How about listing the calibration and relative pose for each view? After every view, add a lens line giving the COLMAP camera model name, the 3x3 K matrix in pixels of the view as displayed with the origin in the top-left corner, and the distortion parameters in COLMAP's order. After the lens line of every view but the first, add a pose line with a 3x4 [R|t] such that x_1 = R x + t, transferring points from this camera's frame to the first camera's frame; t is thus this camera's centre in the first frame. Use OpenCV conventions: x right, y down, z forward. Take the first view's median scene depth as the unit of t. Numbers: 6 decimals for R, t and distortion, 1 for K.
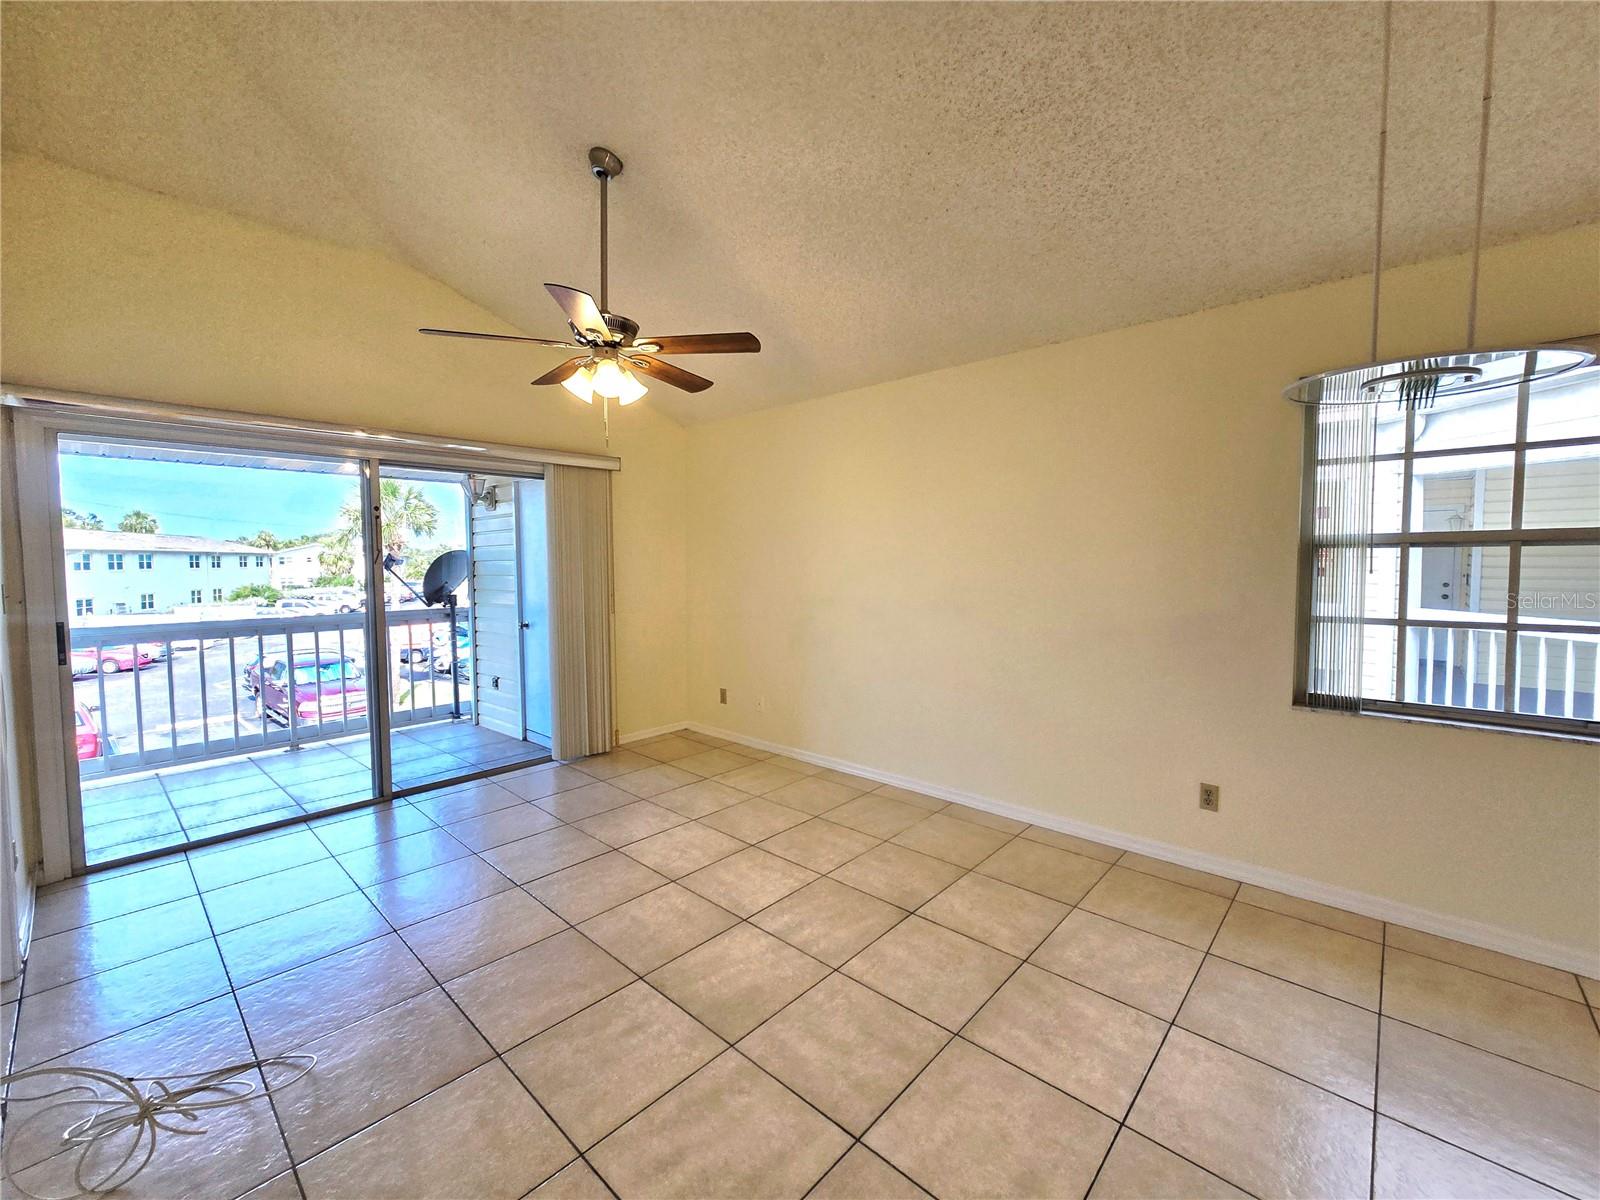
lens RADIAL K [[652.8, 0, 819.1], [0, 652.8, 597.2], [0, 0, 1]] dist [-0.004291, -0.000003]
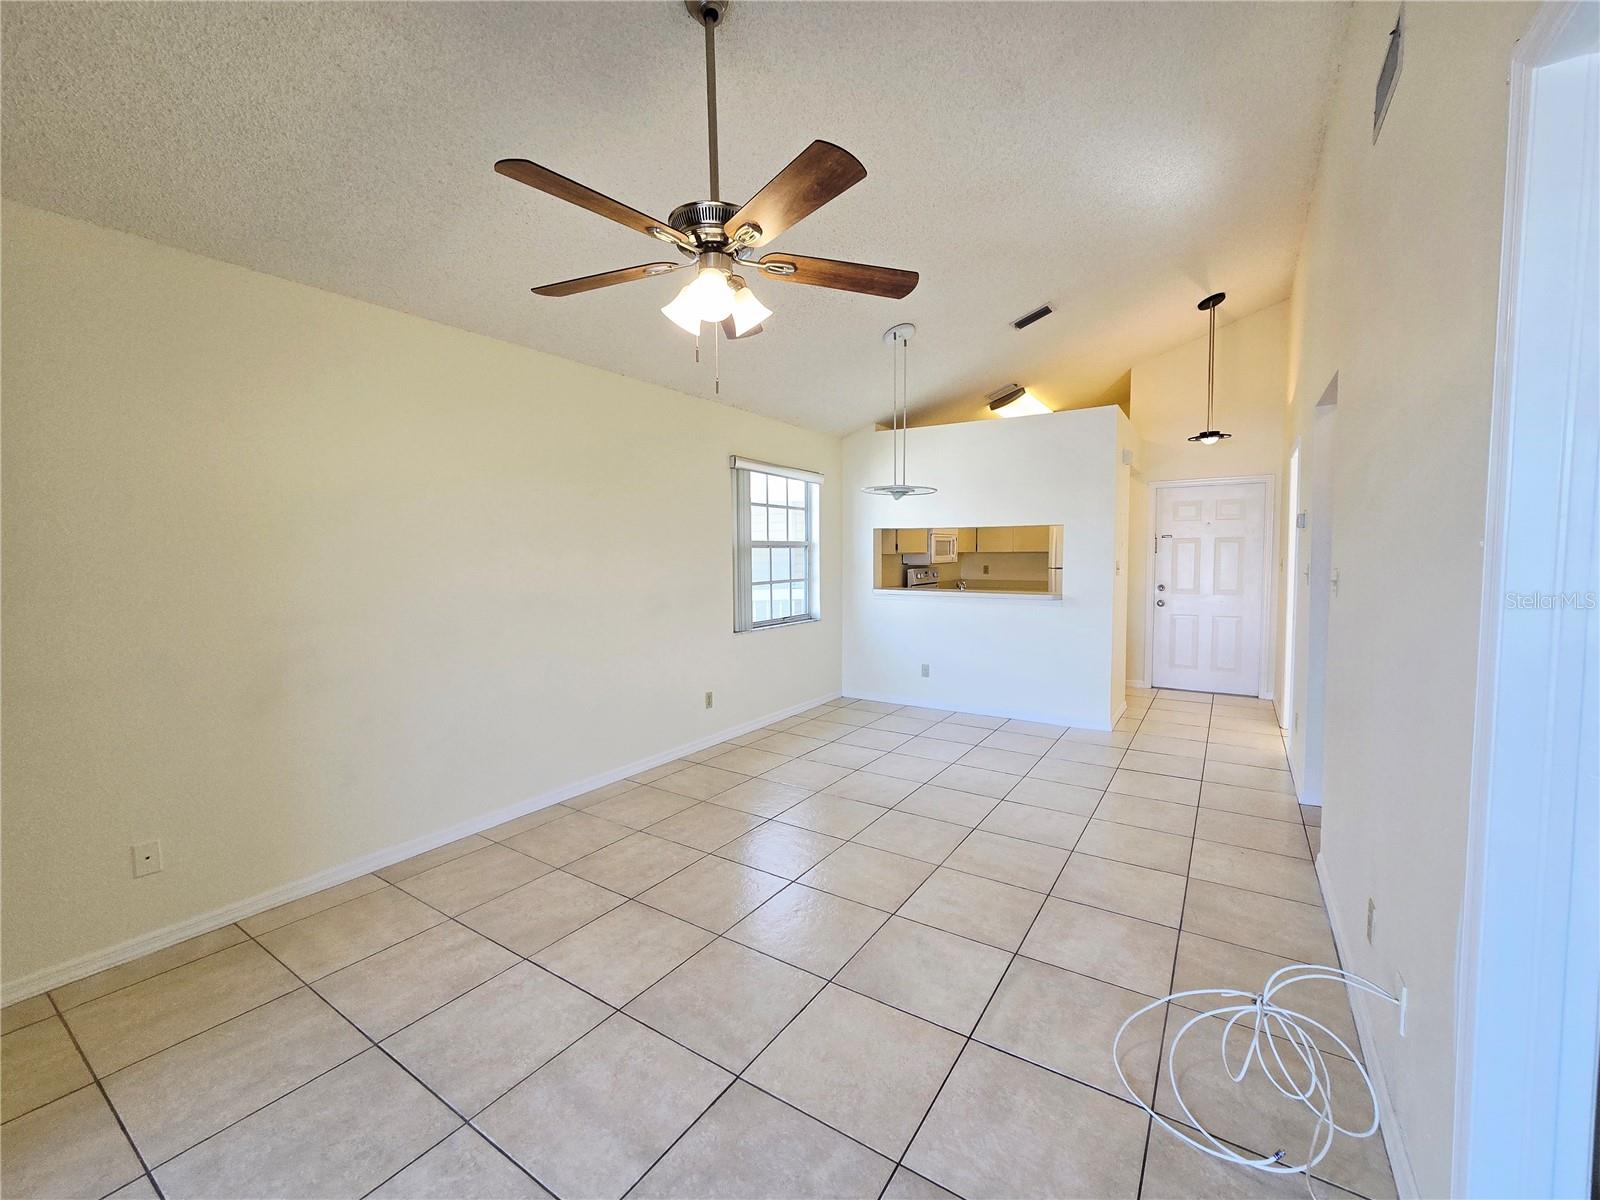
lens RADIAL K [[652.5, 0, 811.7], [0, 652.5, 600.1], [0, 0, 1]] dist [-0.003281, 0.000079]
pose [[-0.155602, -0.060257, 0.985980, -0.984546], [0.064449, 0.995392, 0.071003, -0.038068], [-0.985715, 0.074593, -0.151002, 0.934300]]
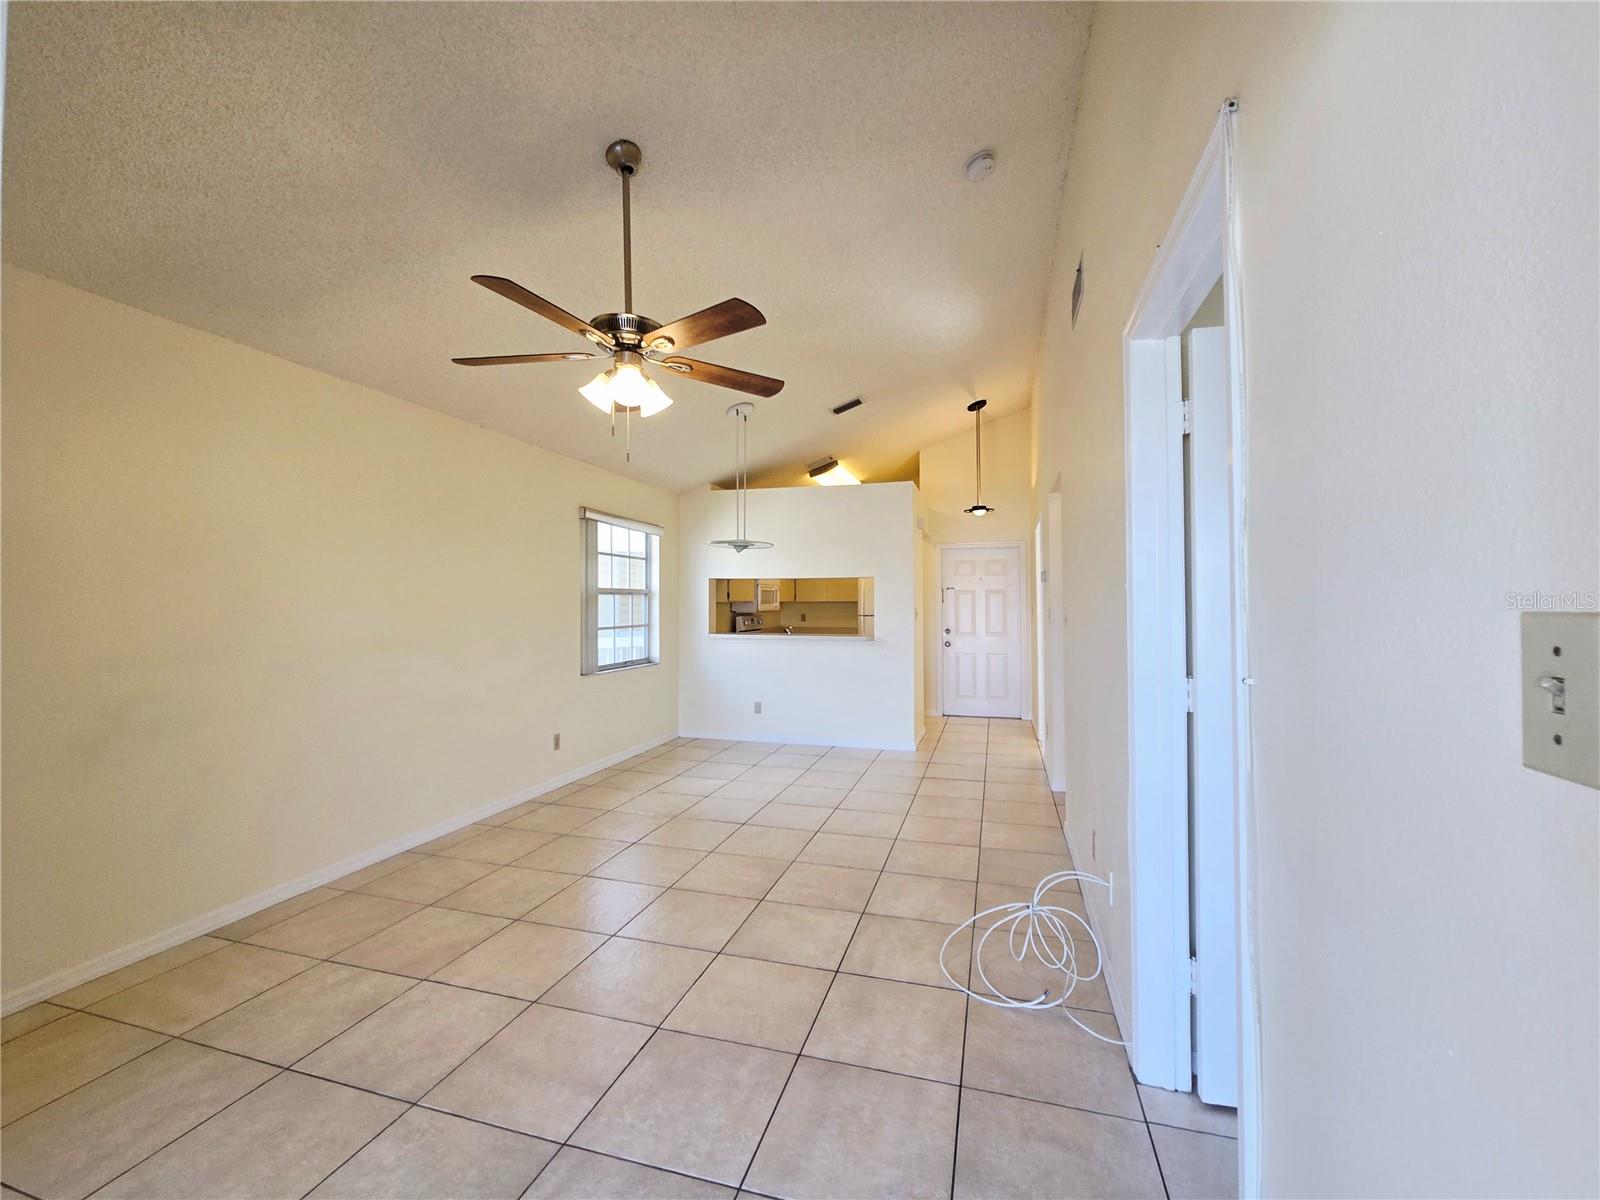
lens RADIAL K [[652.5, 0, 811.7], [0, 652.5, 600.1], [0, 0, 1]] dist [-0.003281, 0.000079]
pose [[-0.436717, 0.017219, 0.899434, -1.130410], [0.057875, 0.998283, 0.008990, -0.029204], [-0.897735, 0.055981, -0.436964, 1.074138]]
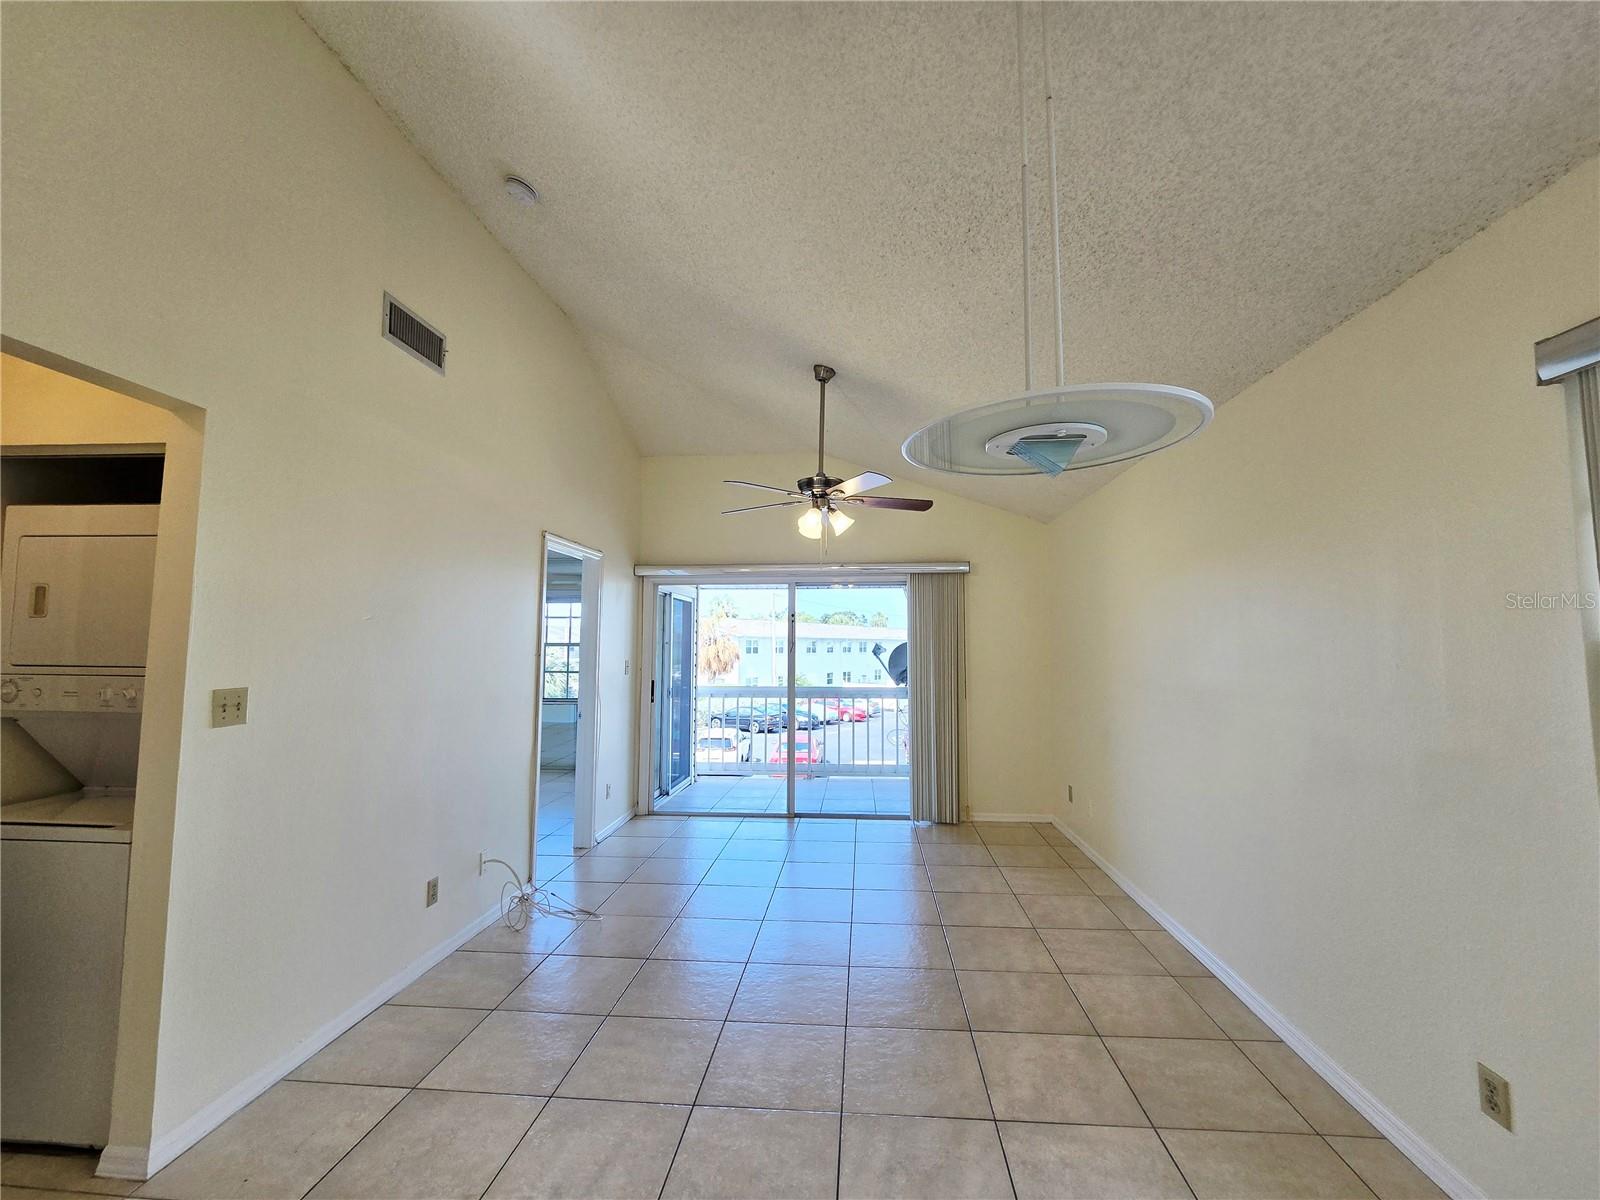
lens RADIAL K [[652.5, 0, 811.7], [0, 652.5, 600.1], [0, 0, 1]] dist [-0.003281, 0.000079]
pose [[0.604825, -0.052598, -0.794620, 0.677963], [-0.049265, 0.993434, -0.103255, -0.023387], [0.794833, 0.101598, 0.598262, 0.162419]]
